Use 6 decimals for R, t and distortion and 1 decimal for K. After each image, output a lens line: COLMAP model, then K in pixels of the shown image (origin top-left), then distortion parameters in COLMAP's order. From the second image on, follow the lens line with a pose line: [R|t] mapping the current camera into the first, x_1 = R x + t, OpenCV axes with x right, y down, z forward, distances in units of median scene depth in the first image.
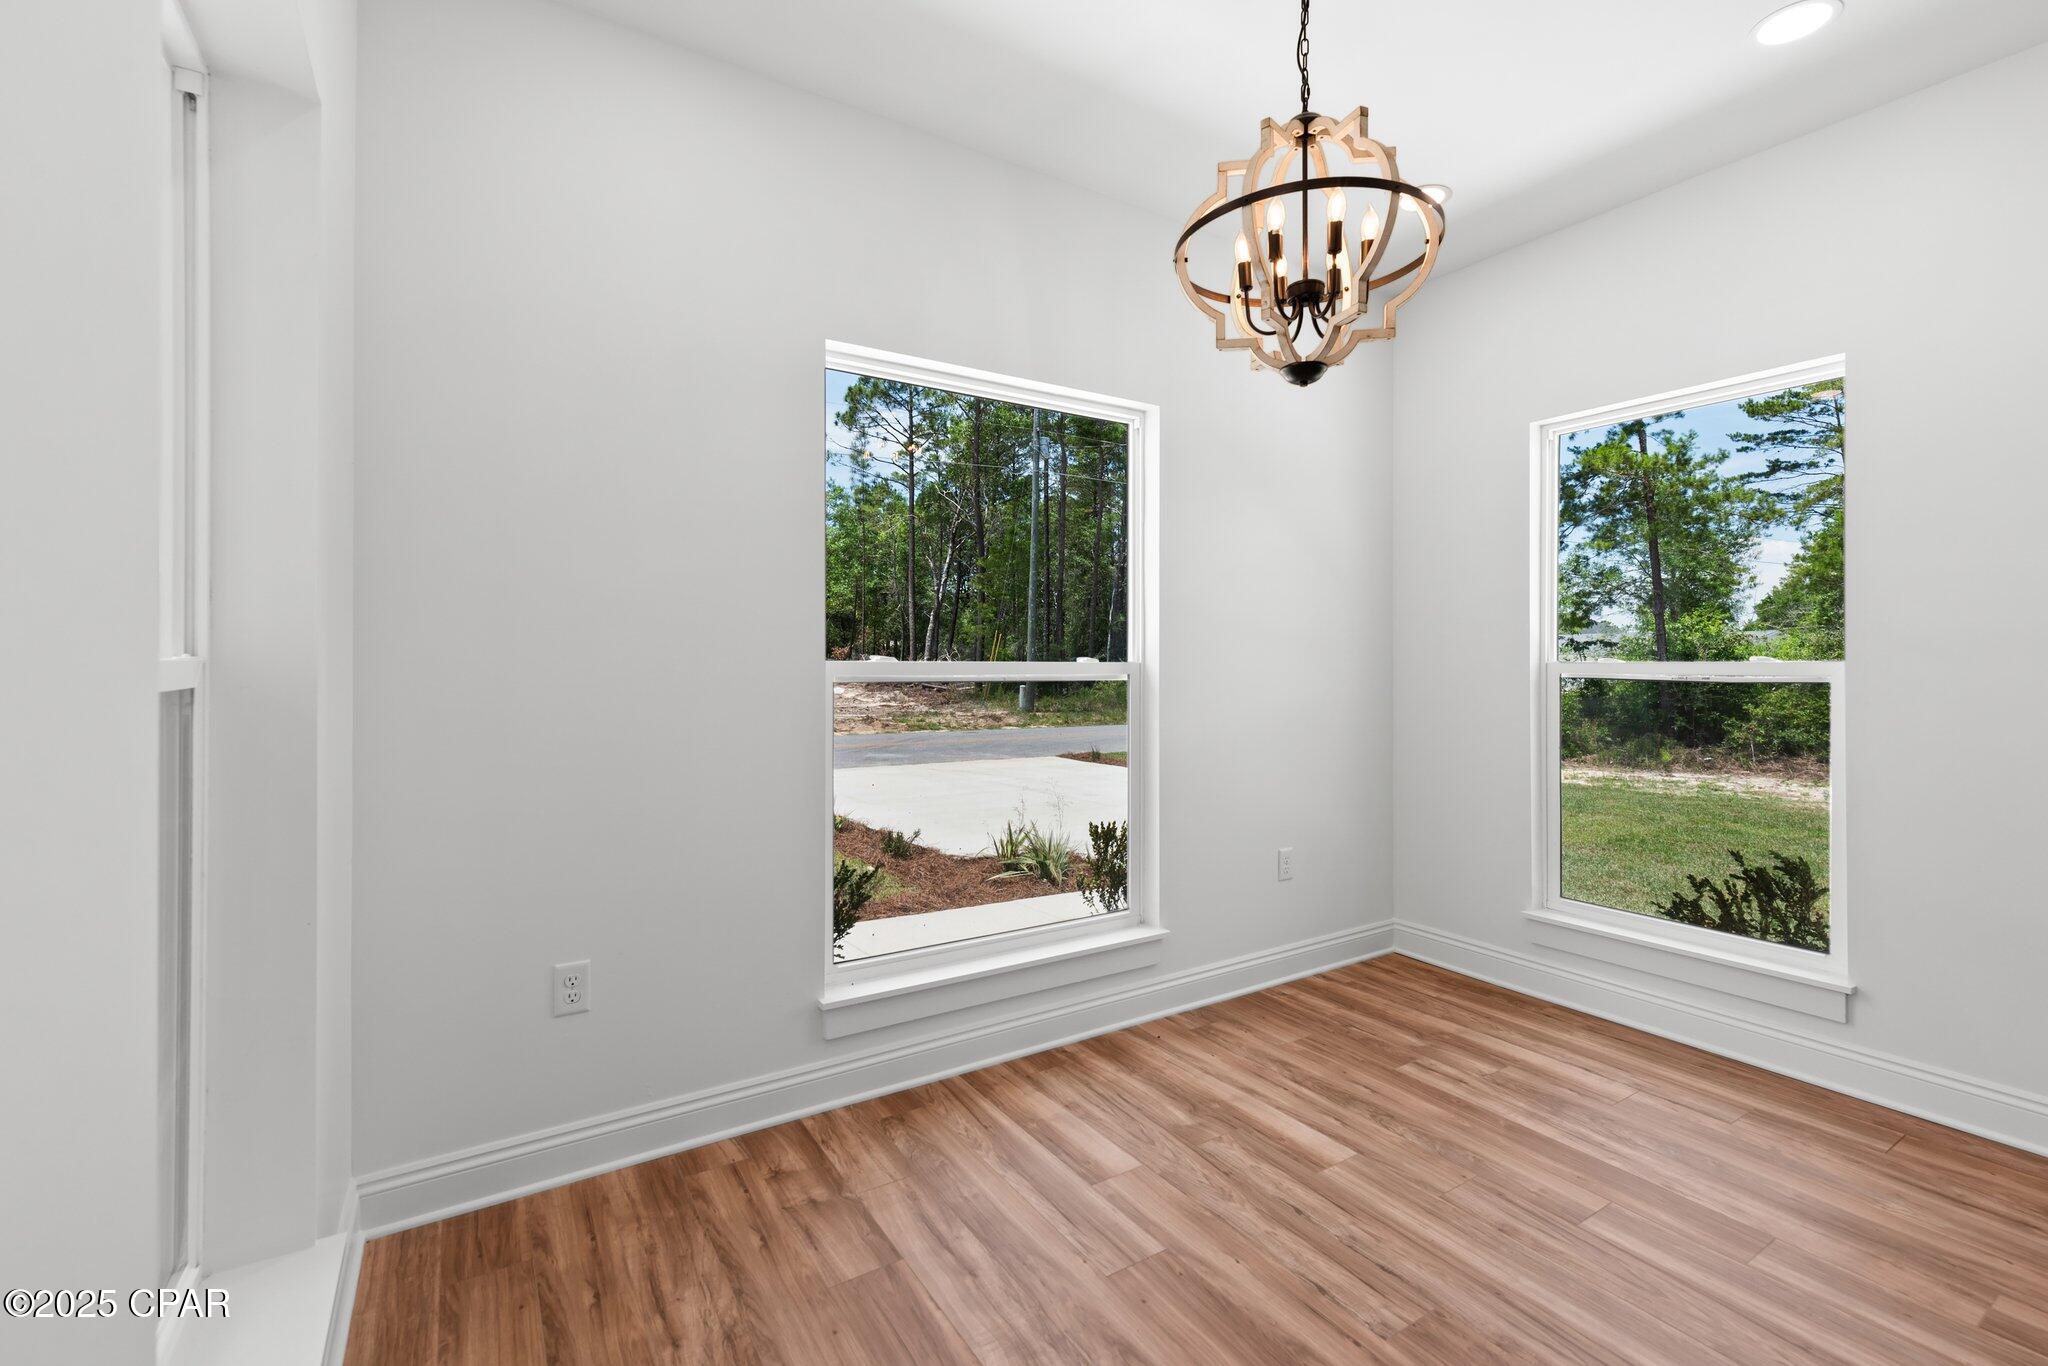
lens RADIAL K [[885.9, 0, 1018.9], [0, 885.9, 635.4], [0, 0, 1]] dist [0.000559, 0.000176]
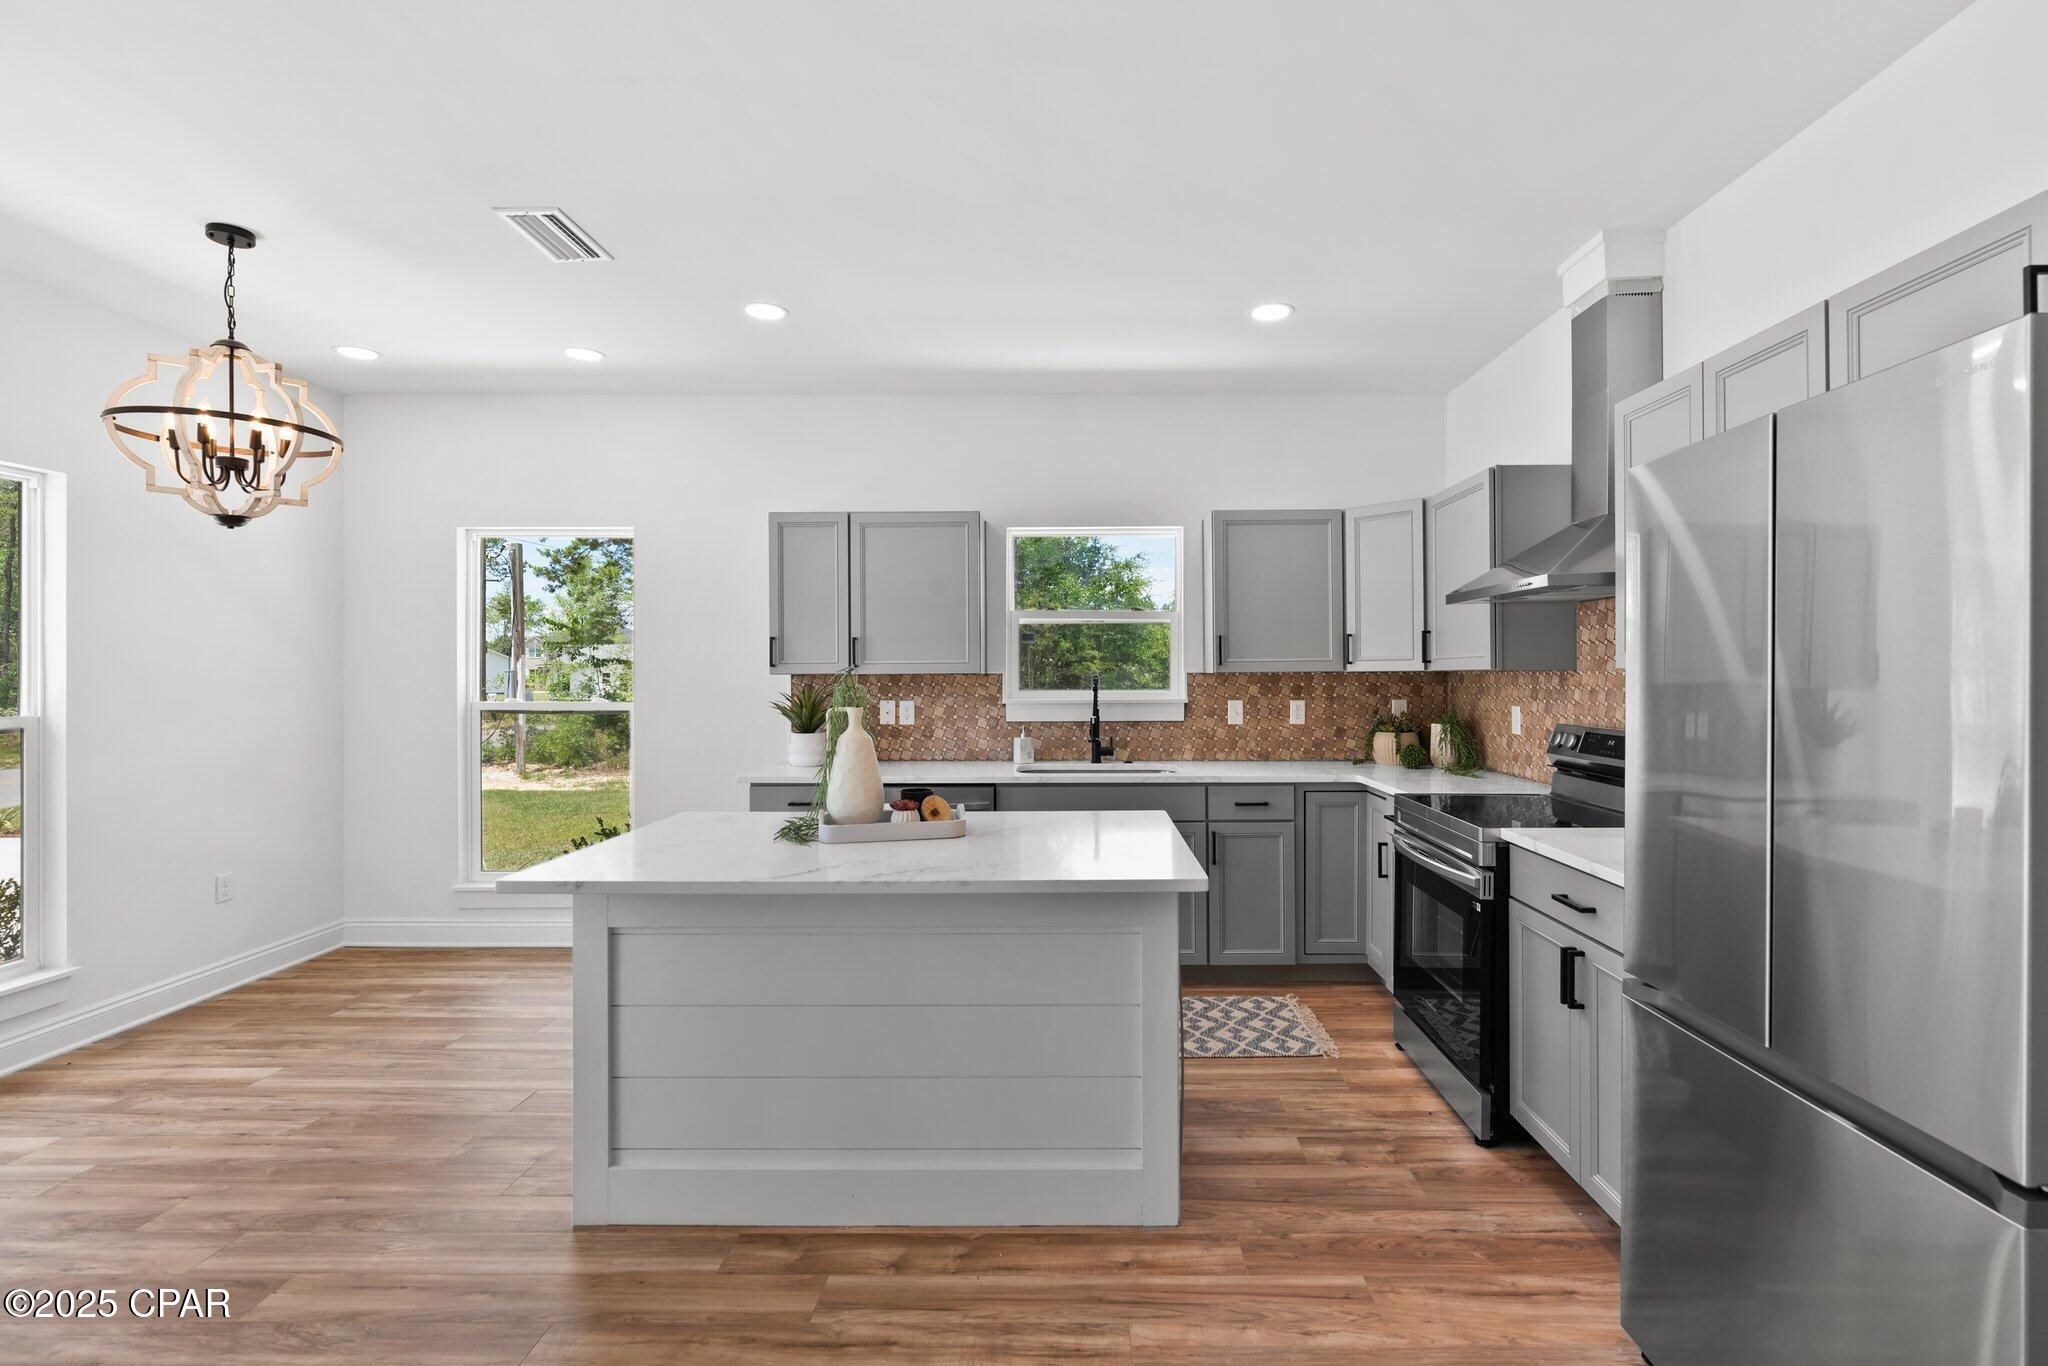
lens RADIAL K [[892.2, 0, 1024.0], [0, 892.2, 683.0], [0, 0, 1]] dist [-0.000363, 0.000418]
pose [[0.532854, -0.009445, 0.846154, -0.157622], [-0.022715, 0.999418, 0.025460, -0.073707], [-0.845902, -0.032787, 0.532329, -0.624985]]
